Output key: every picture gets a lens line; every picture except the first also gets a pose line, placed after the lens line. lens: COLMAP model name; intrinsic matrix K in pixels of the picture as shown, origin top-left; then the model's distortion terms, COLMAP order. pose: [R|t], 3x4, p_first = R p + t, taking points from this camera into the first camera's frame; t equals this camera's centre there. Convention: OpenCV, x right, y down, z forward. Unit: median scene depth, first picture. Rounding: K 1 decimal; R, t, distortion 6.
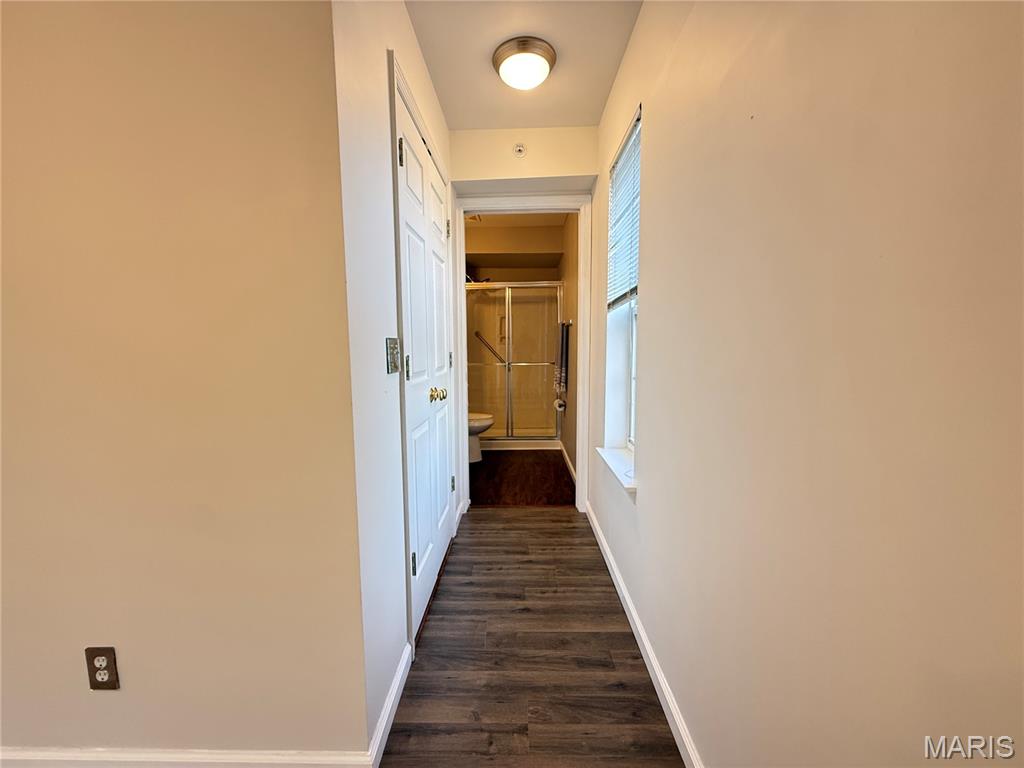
lens RADIAL K [[409.0, 0, 512.0], [0, 409.0, 384.1], [0, 0, 1]] dist [-0.000010, -0.000011]
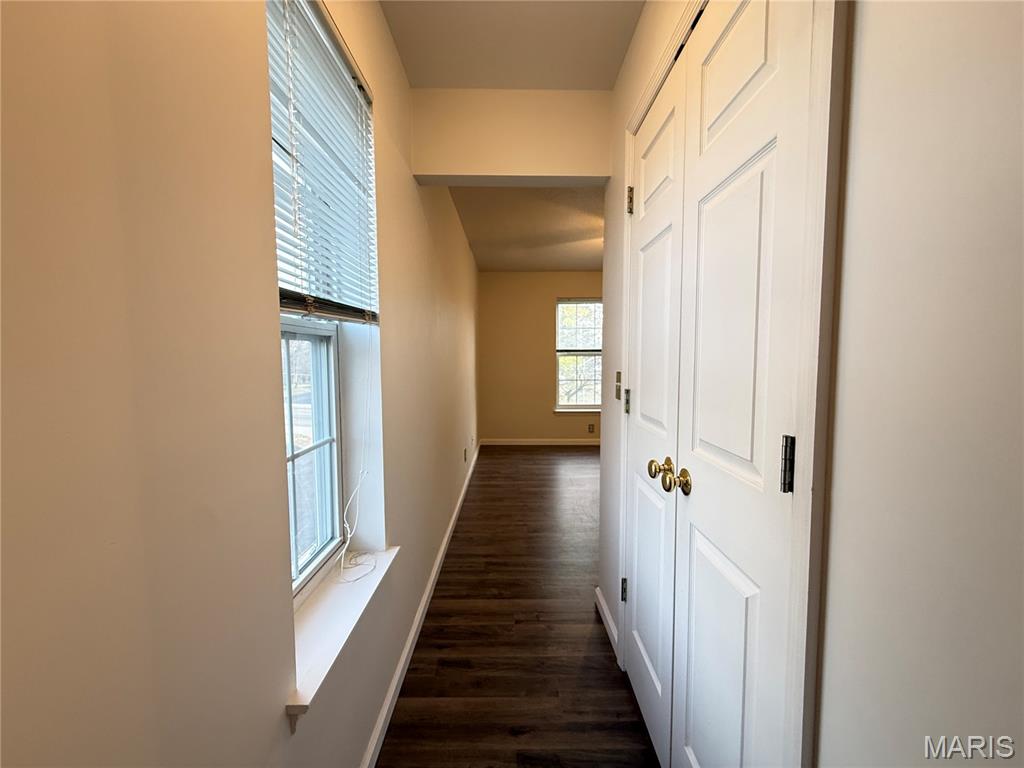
lens RADIAL K [[409.0, 0, 513.1], [0, 409.0, 386.2], [0, 0, 1]] dist [-0.000010, -0.000011]
pose [[-0.999582, 0.008403, -0.027649, 0.061849], [0.003880, 0.987151, 0.159741, -0.224660], [0.028636, 0.159567, -0.986772, 1.841273]]
